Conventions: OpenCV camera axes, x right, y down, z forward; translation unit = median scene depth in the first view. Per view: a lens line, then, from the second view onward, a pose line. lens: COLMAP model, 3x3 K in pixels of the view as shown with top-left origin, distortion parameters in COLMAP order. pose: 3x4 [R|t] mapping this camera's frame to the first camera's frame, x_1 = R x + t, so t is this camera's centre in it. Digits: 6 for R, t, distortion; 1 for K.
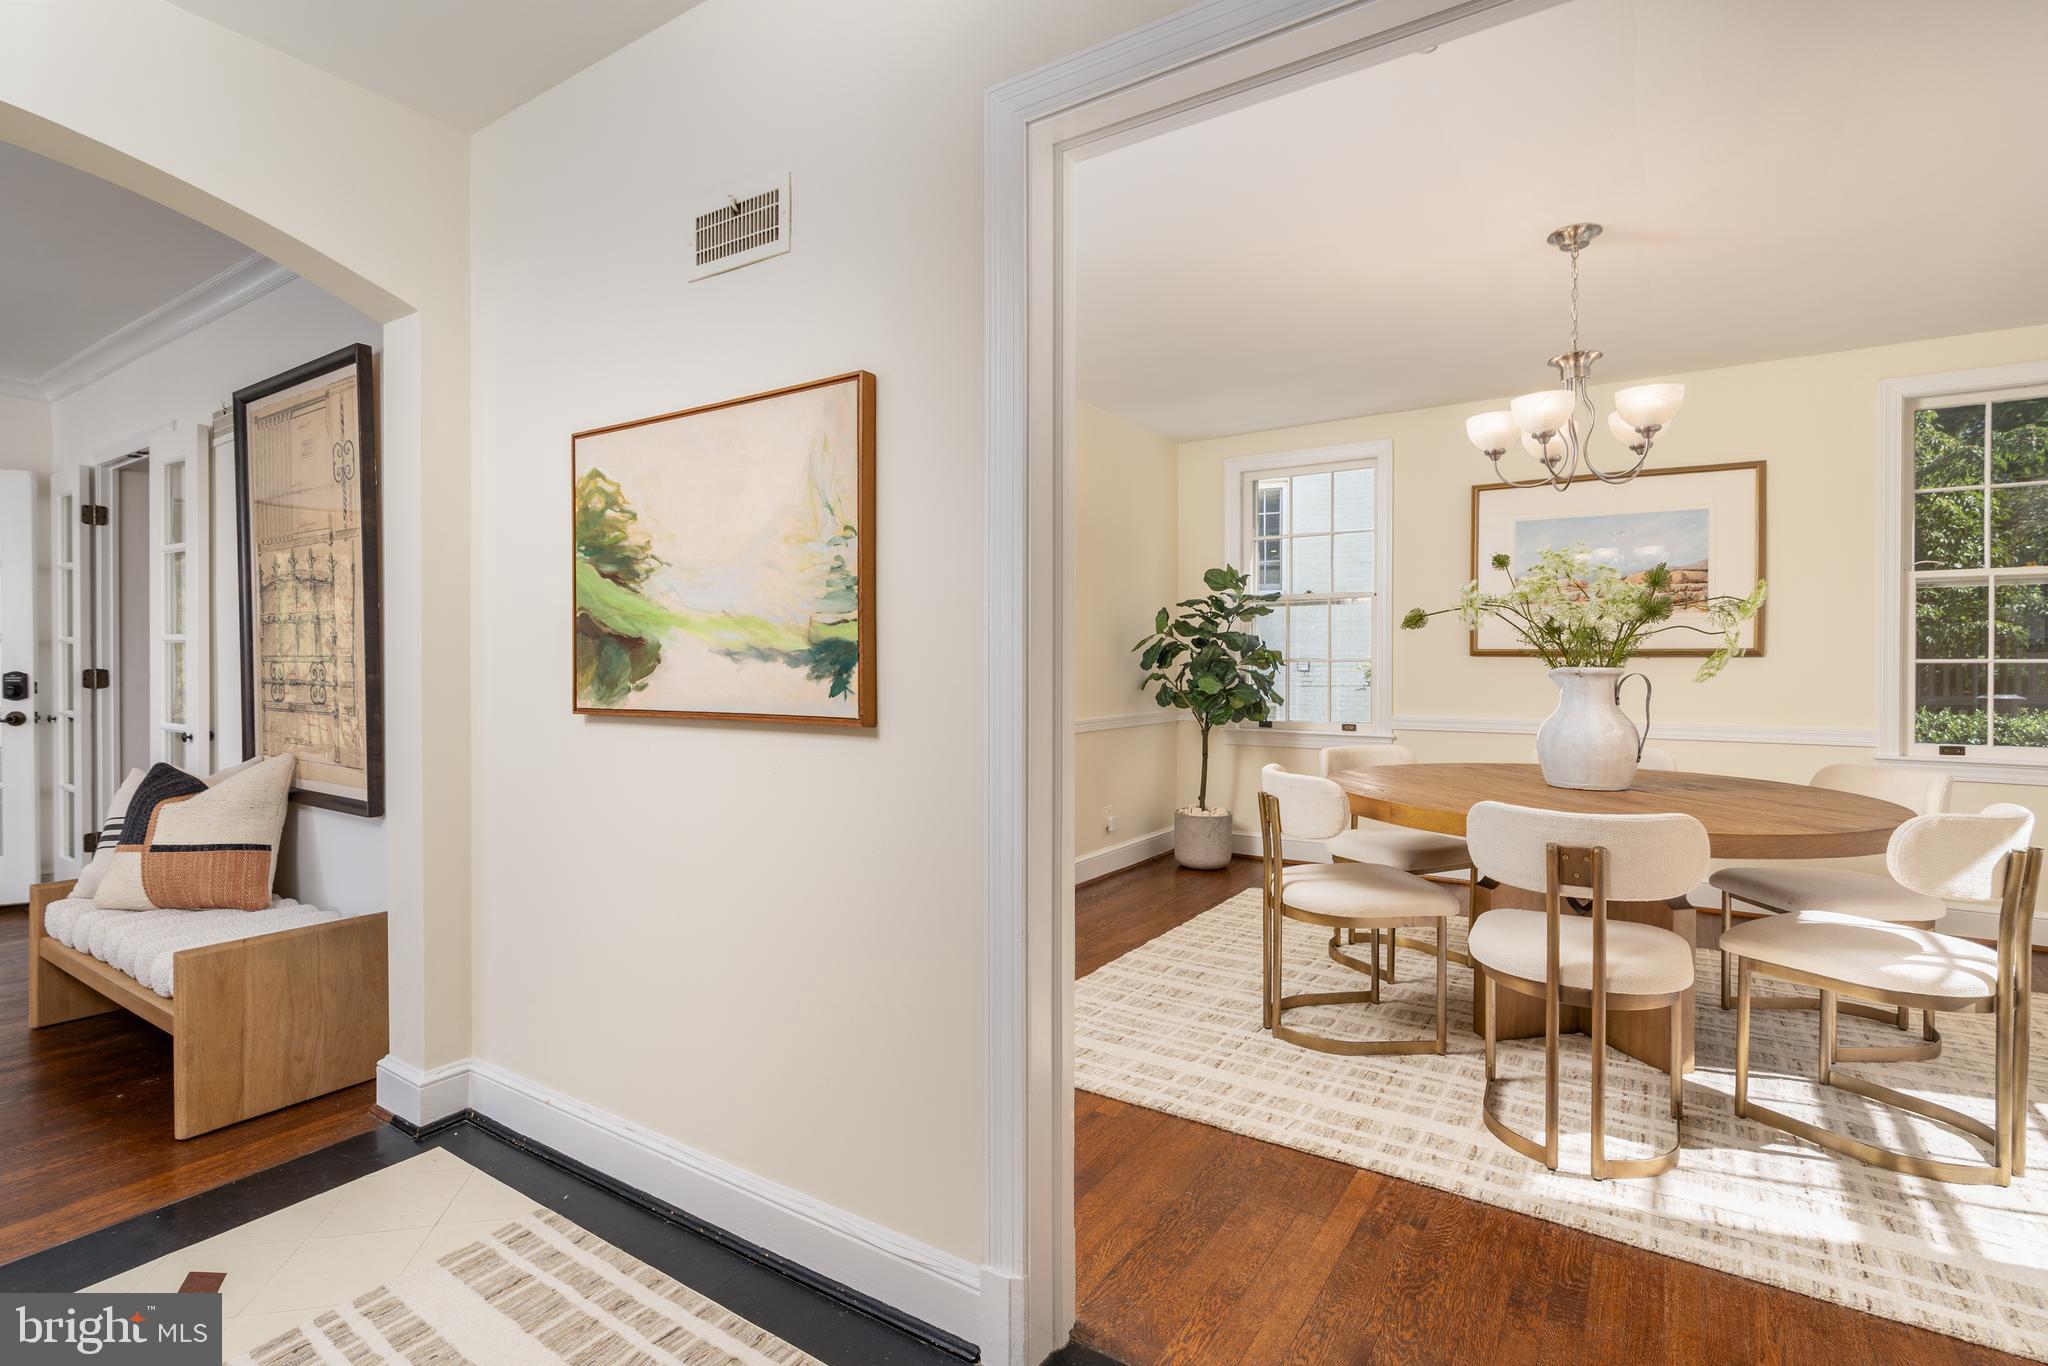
lens RADIAL K [[948.5, 0, 1024.0], [0, 948.5, 683.0], [0, 0, 1]] dist [0.001983, -0.000022]
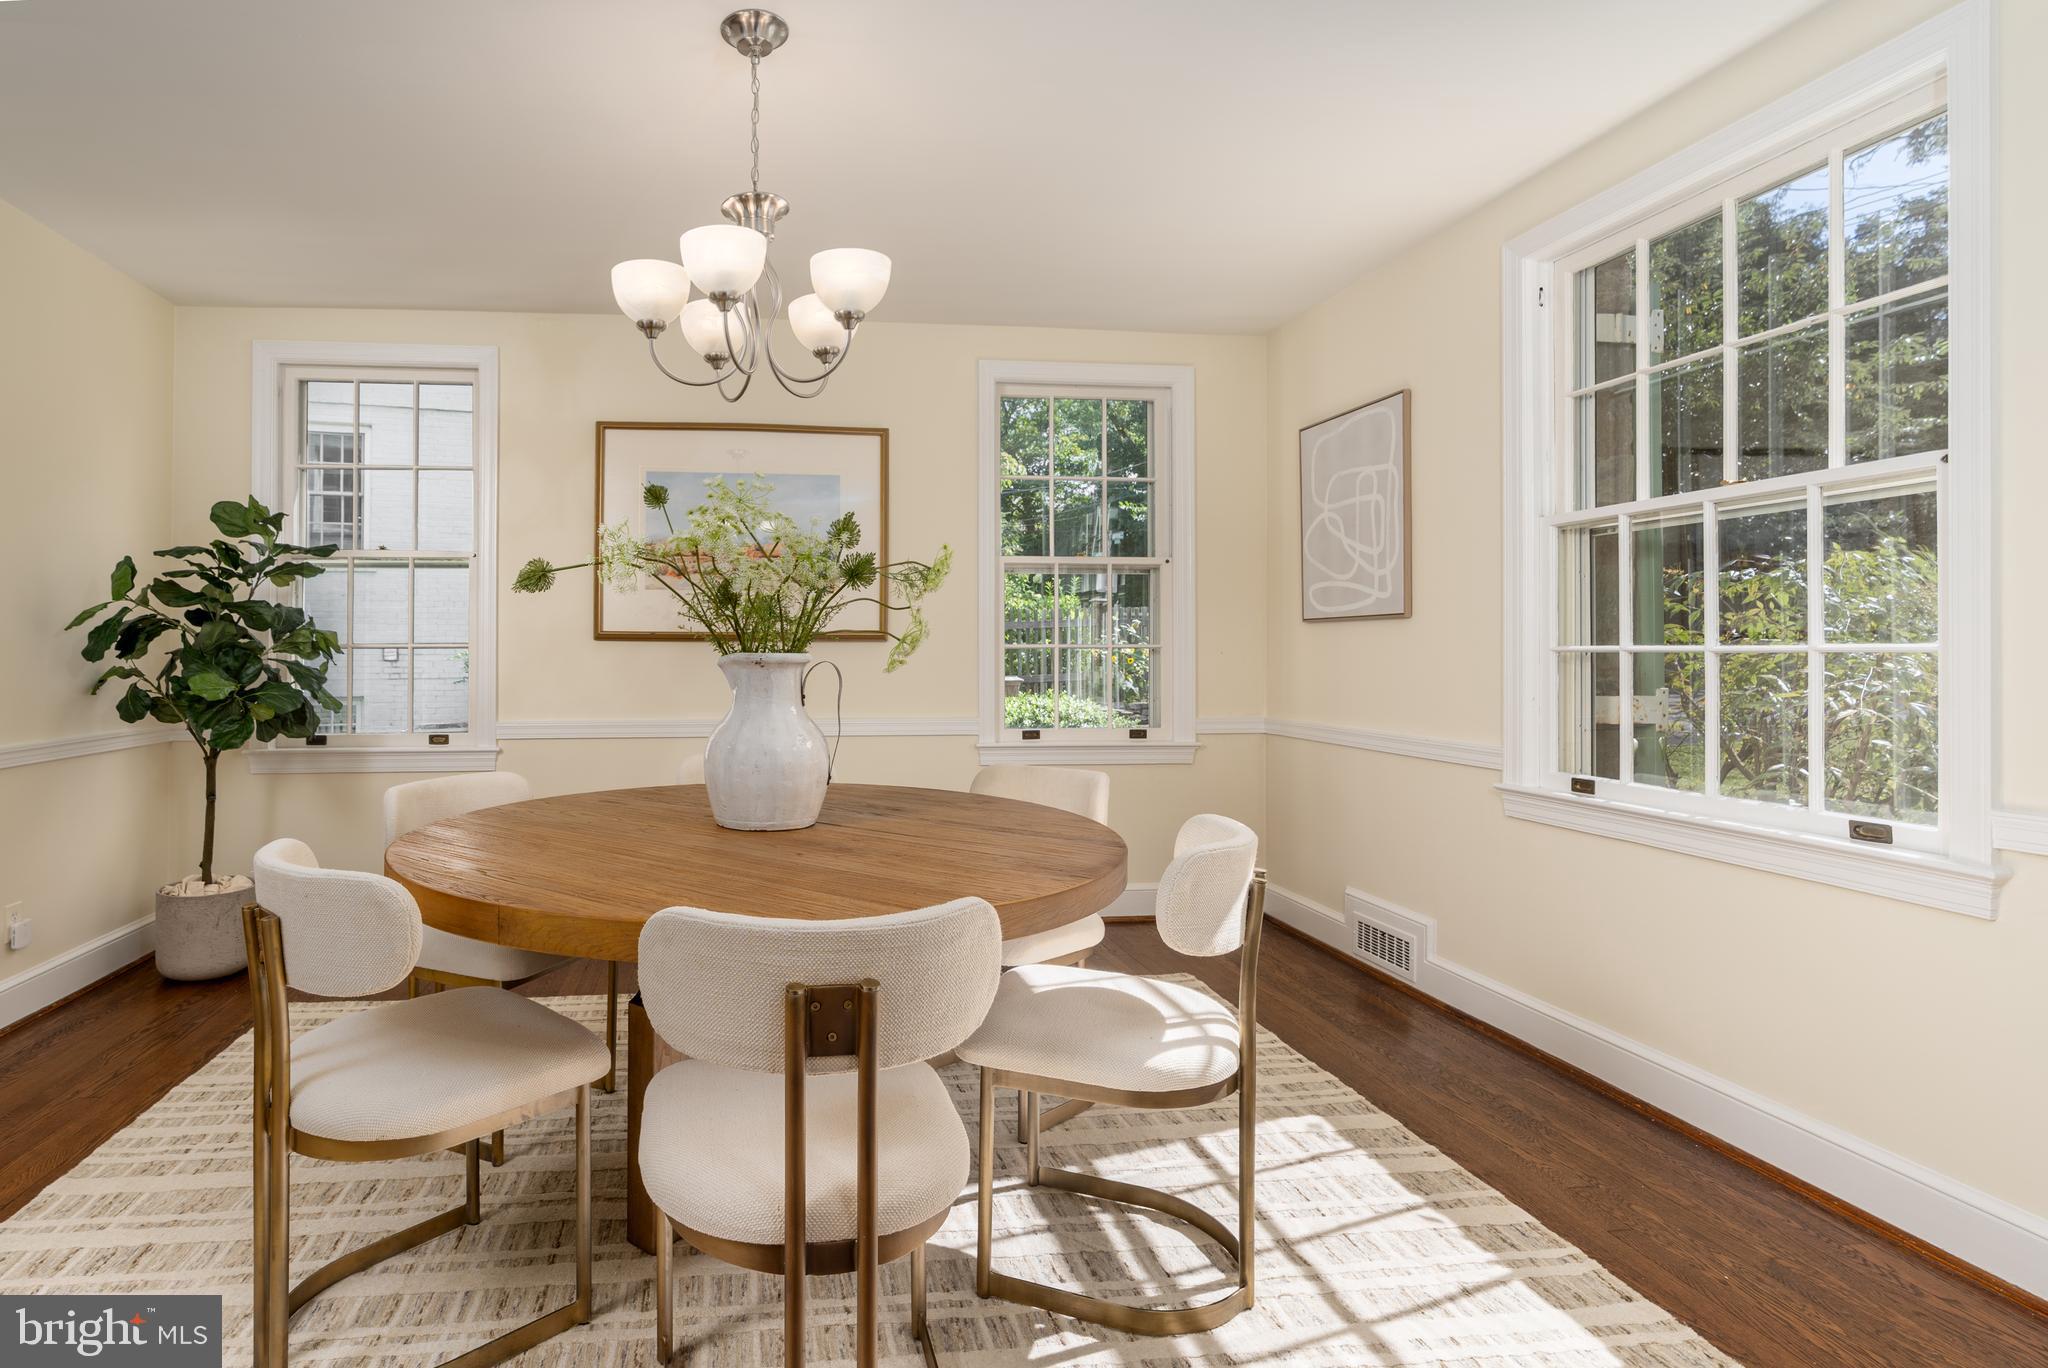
lens RADIAL K [[990.8, 0, 789.8], [0, 990.8, 616.5], [0, 0, 1]] dist [-0.018312, 0.000324]
pose [[0.791402, 0.018406, 0.611019, 0.098816], [0.015971, 0.998583, -0.050766, -0.003869], [-0.611087, 0.049935, 0.789987, 0.256219]]
